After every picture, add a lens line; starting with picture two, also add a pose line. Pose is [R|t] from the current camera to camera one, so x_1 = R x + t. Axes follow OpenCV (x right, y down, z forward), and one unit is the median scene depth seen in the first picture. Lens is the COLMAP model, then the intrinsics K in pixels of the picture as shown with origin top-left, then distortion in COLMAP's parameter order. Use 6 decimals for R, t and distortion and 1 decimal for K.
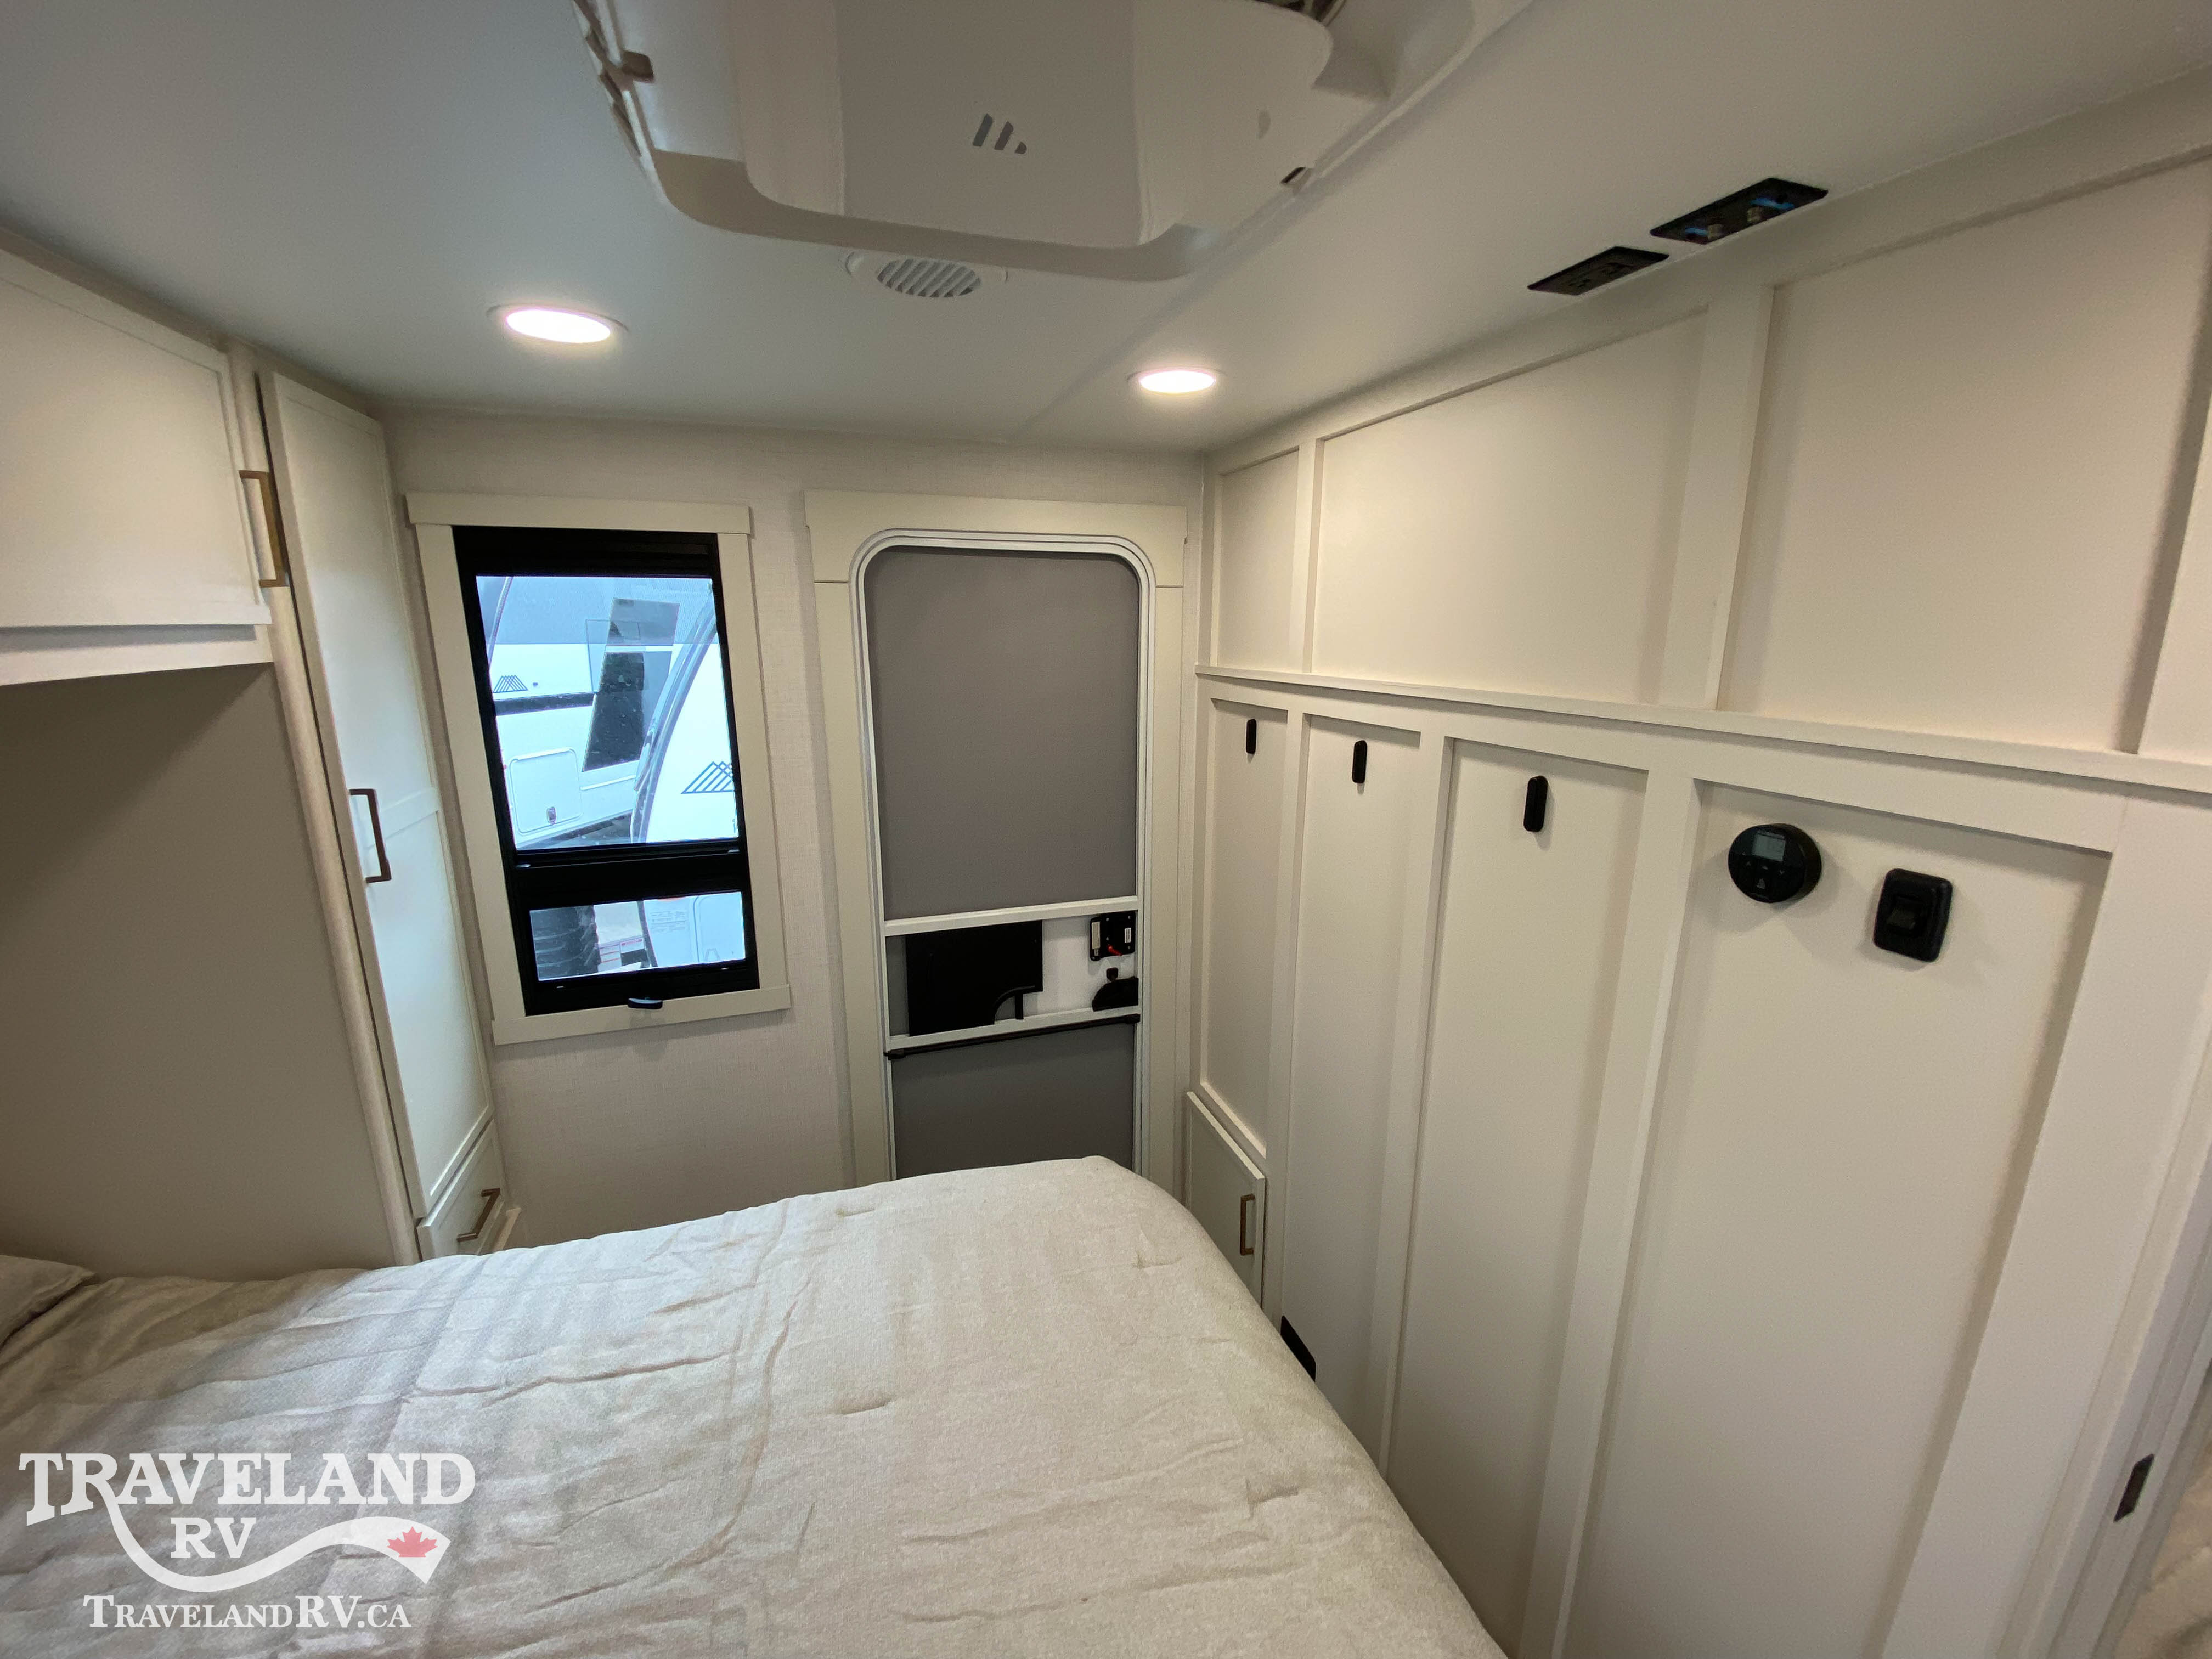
lens RADIAL K [[890.9, 0, 1095.6], [0, 890.9, 827.0], [0, 0, 1]] dist [0.016185, -0.018894]
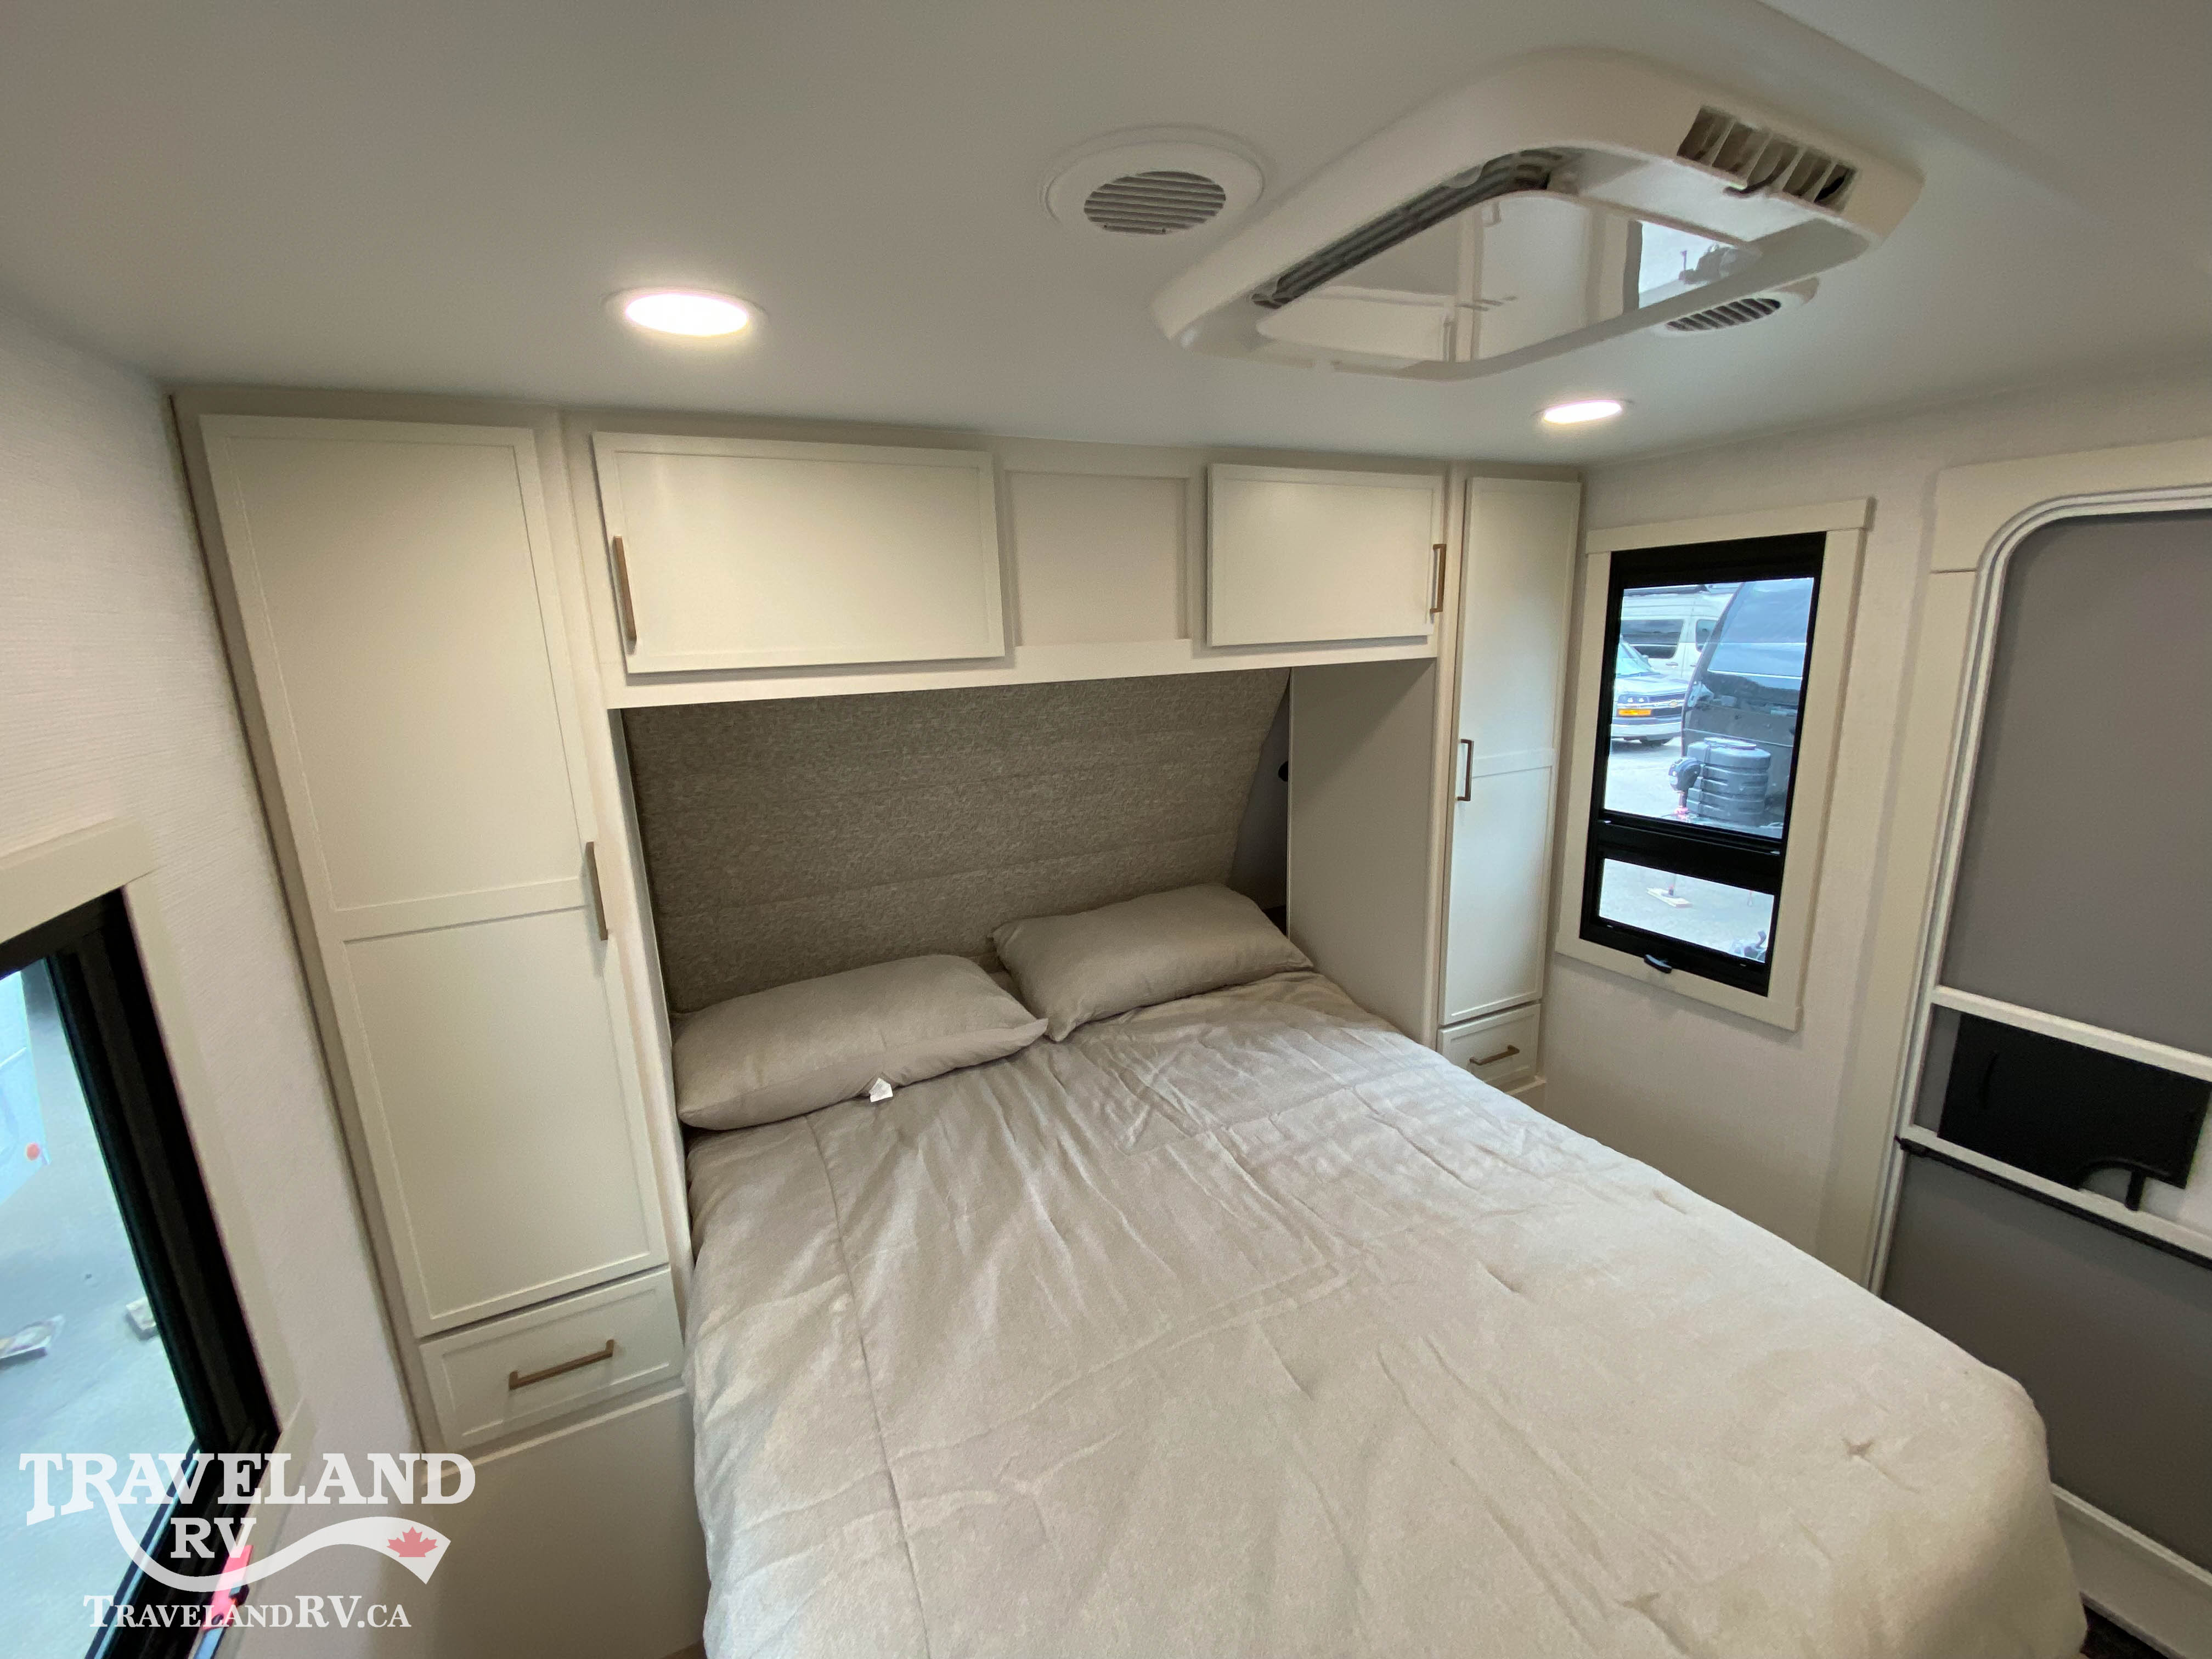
lens RADIAL K [[890.9, 0, 1095.6], [0, 890.9, 827.0], [0, 0, 1]] dist [0.016185, -0.018894]
pose [[0.129157, 0.206175, -0.969954, 0.537475], [-0.186299, 0.965774, 0.180480, -0.047429], [0.973967, 0.157391, 0.163147, 0.122213]]
